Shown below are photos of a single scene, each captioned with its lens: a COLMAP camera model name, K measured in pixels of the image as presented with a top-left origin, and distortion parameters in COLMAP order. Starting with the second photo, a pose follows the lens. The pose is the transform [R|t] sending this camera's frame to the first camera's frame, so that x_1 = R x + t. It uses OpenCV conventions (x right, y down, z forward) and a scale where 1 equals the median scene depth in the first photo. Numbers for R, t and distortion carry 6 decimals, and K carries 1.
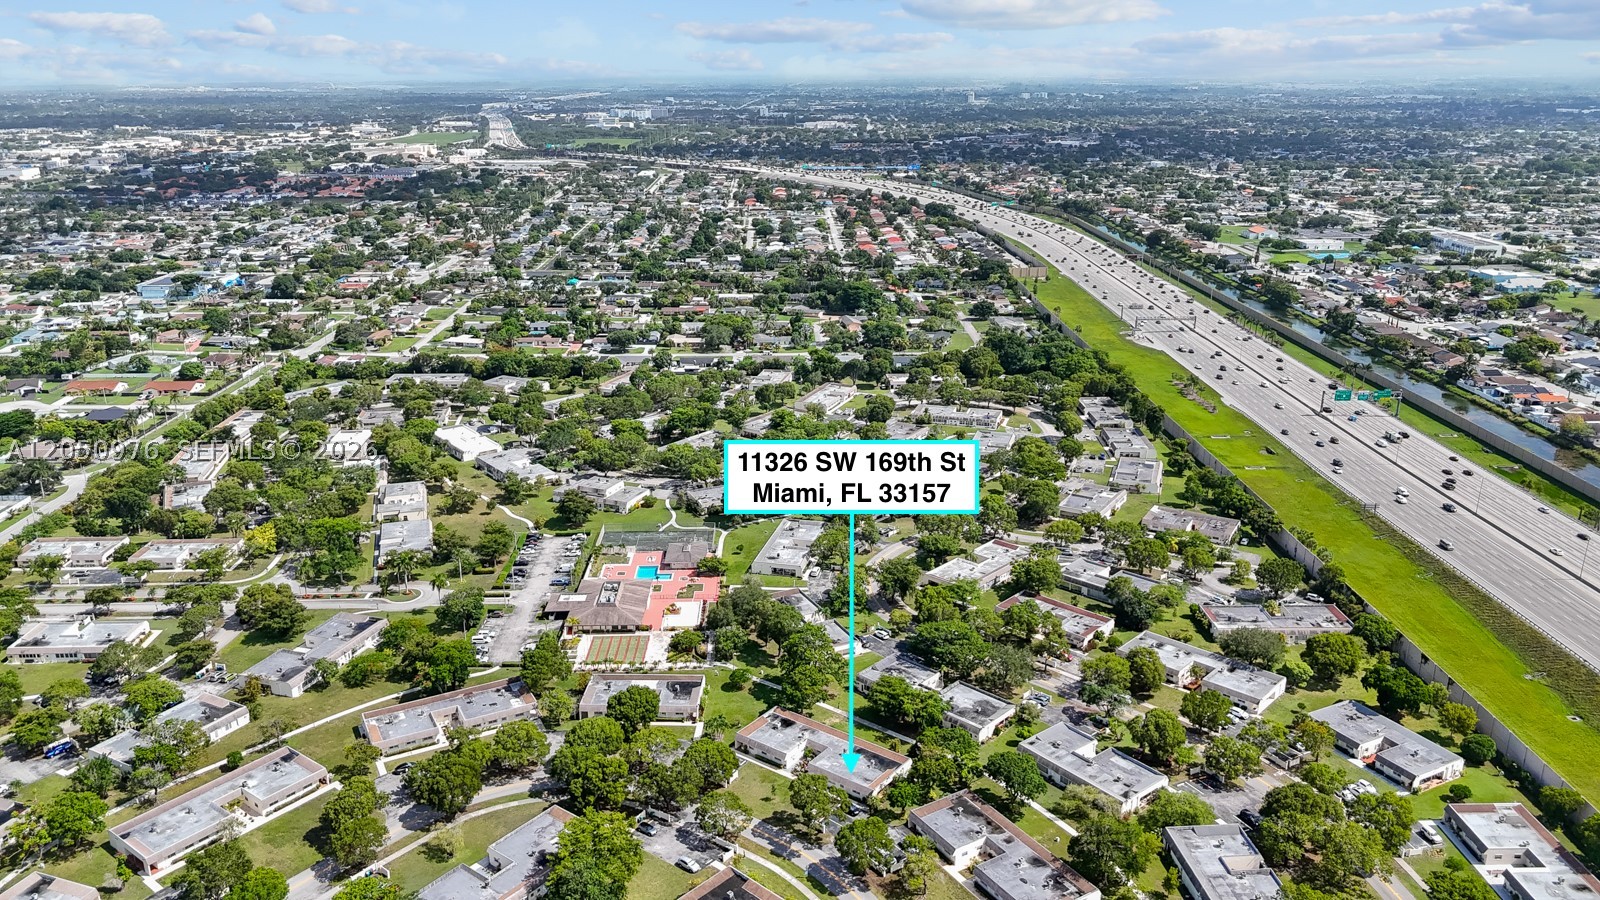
lens RADIAL K [[1126.9, 0, 800.0], [0, 1126.9, 450.0], [0, 0, 1]] dist [0.066830, -0.059016]
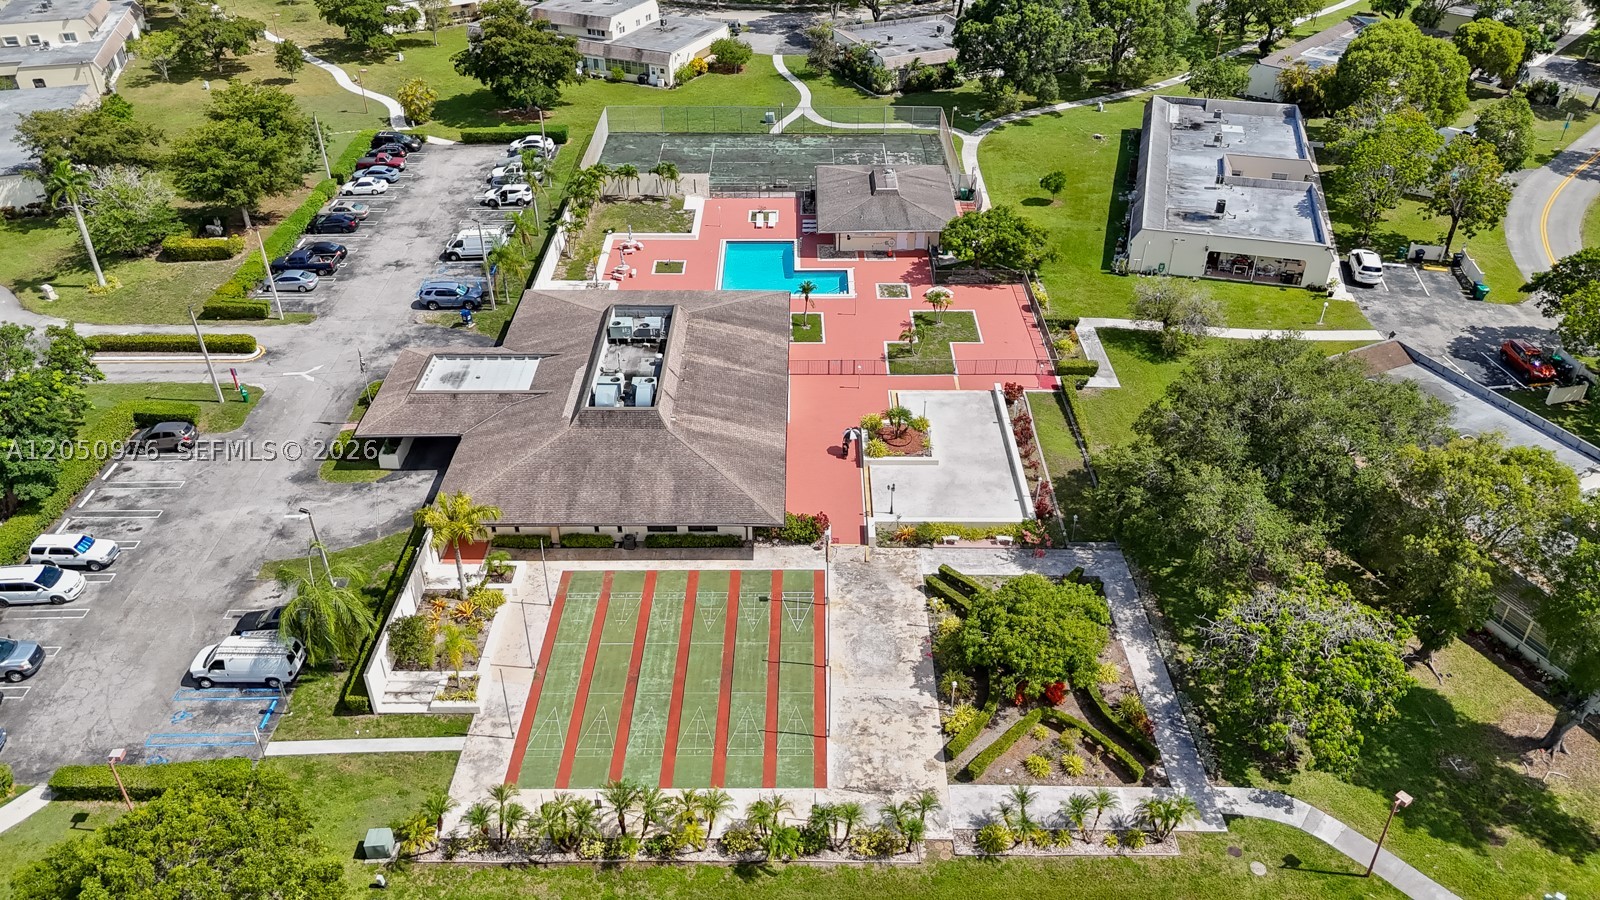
lens RADIAL K [[1126.9, 0, 800.0], [0, 1126.9, 450.0], [0, 0, 1]] dist [0.066830, -0.059016]
pose [[0.999738, 0.014593, -0.017642, -0.119200], [-0.008867, 0.957202, 0.289284, 0.070538], [0.021109, -0.289051, 0.957081, 0.712504]]
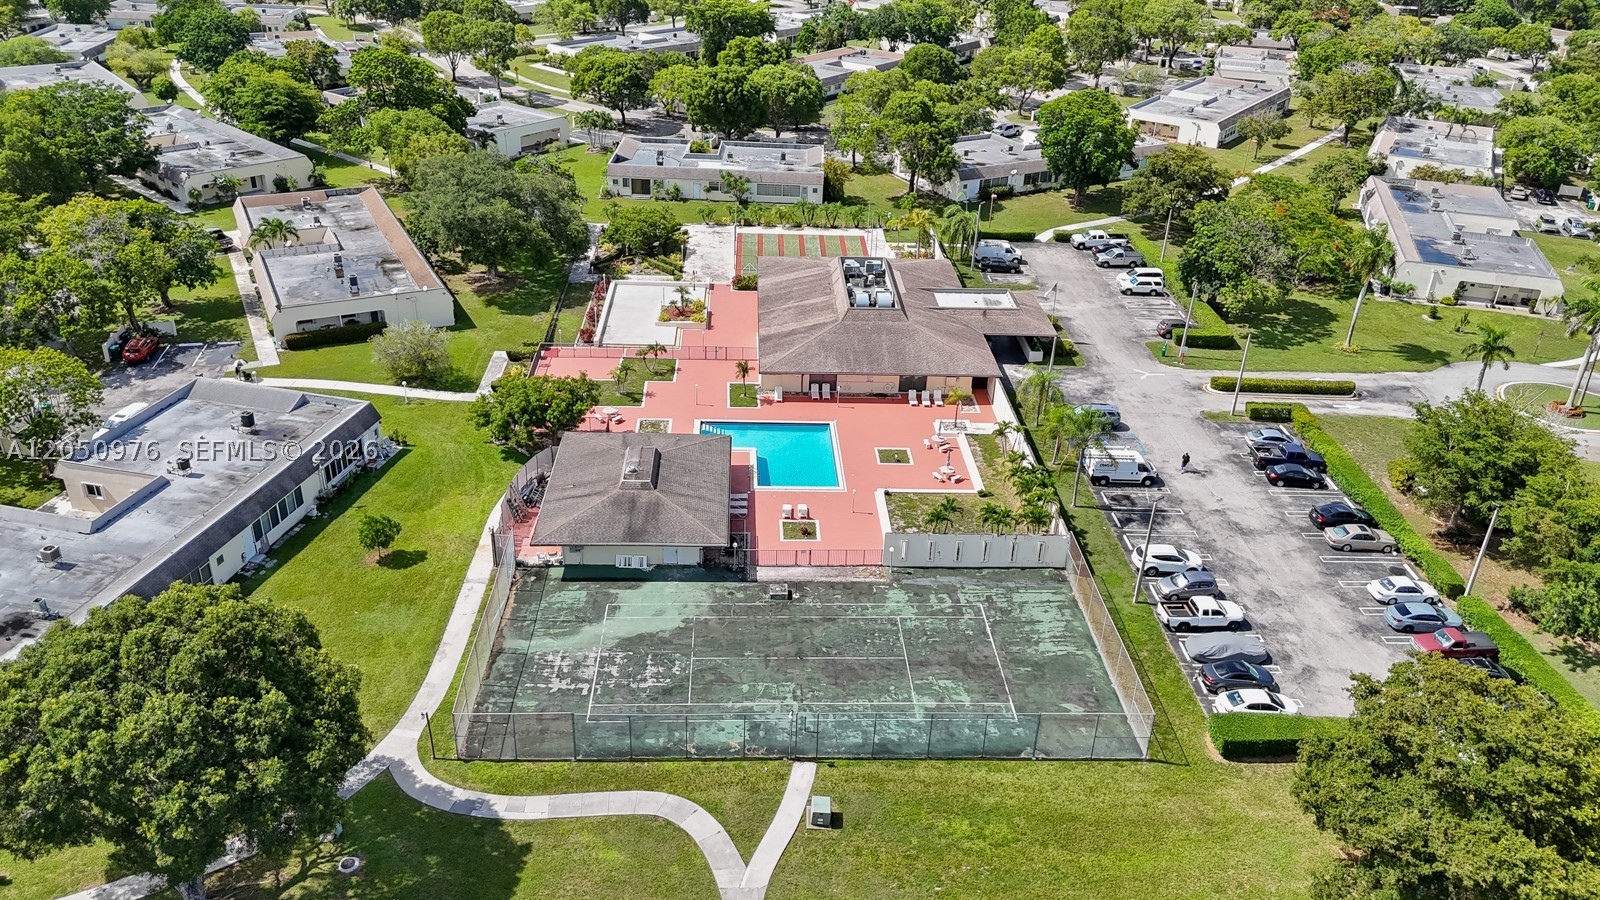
lens RADIAL K [[1126.9, 0, 800.0], [0, 1126.9, 450.0], [0, 0, 1]] dist [0.066830, -0.059016]
pose [[-0.999340, -0.016196, -0.032503, -0.127953], [-0.035007, 0.667707, 0.743600, -0.084021], [0.009659, 0.744248, -0.667834, 1.171107]]
